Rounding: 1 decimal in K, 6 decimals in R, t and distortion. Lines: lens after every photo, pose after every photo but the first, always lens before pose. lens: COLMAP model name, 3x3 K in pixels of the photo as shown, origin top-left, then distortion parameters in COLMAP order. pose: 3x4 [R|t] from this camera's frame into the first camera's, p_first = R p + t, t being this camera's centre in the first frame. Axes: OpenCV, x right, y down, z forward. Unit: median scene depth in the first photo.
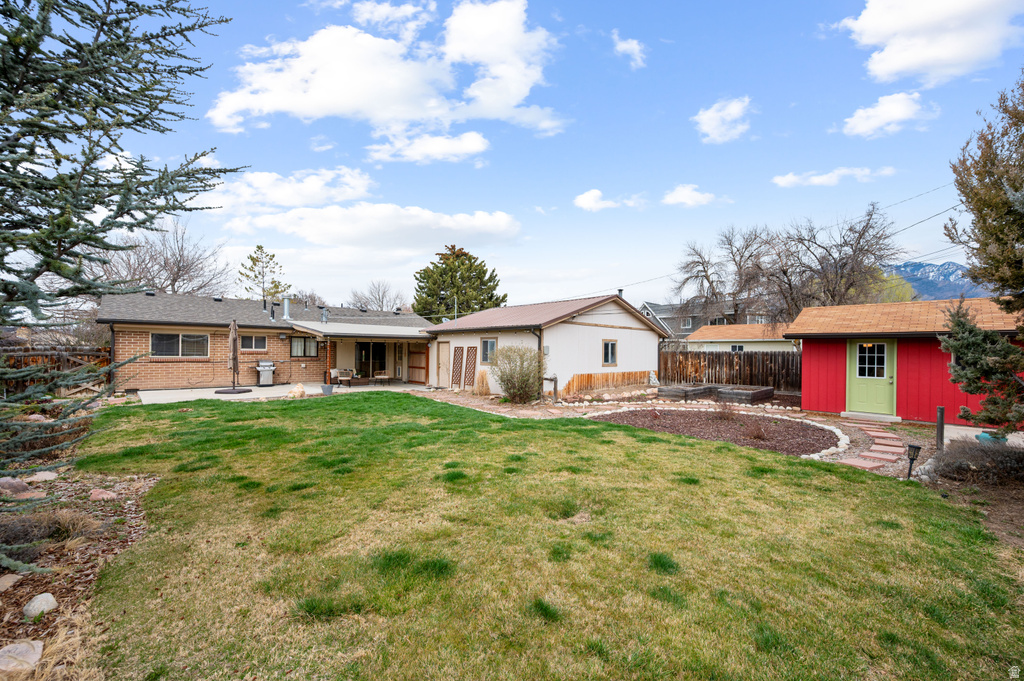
lens RADIAL K [[409.8, 0, 512.0], [0, 409.8, 340.5], [0, 0, 1]] dist [0.000983, -0.000050]
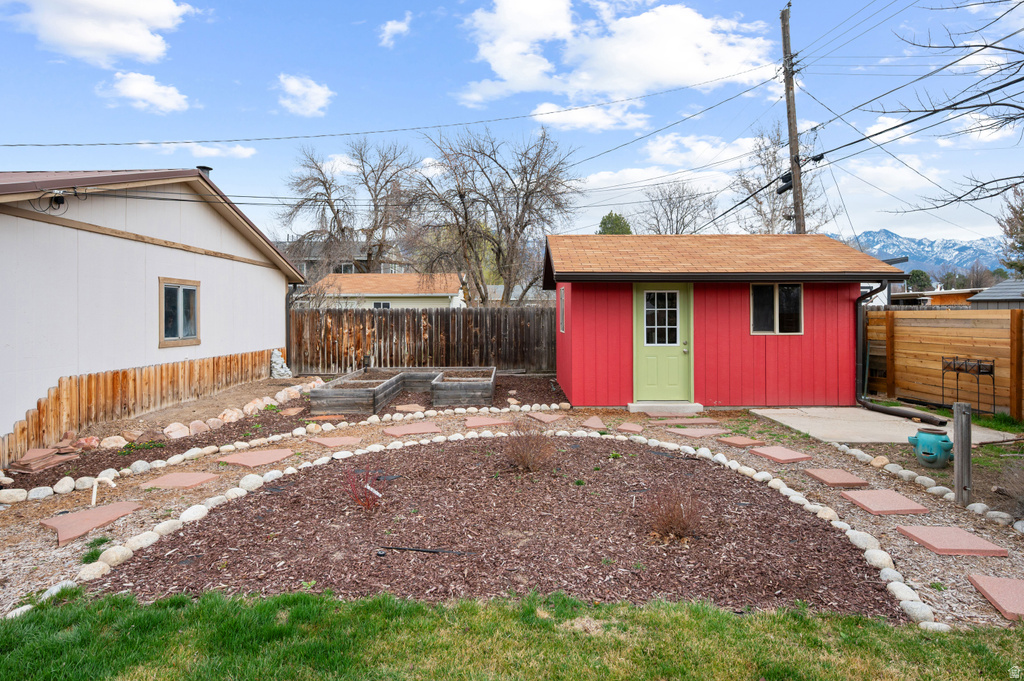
lens RADIAL K [[529.6, 0, 511.1], [0, 529.6, 317.0], [0, 0, 1]] dist [-0.001636, -0.000491]
pose [[0.682582, -0.014244, 0.730670, 0.079893], [-0.008565, 0.999585, 0.027488, 0.017618], [-0.730758, -0.025021, 0.682177, 0.405065]]
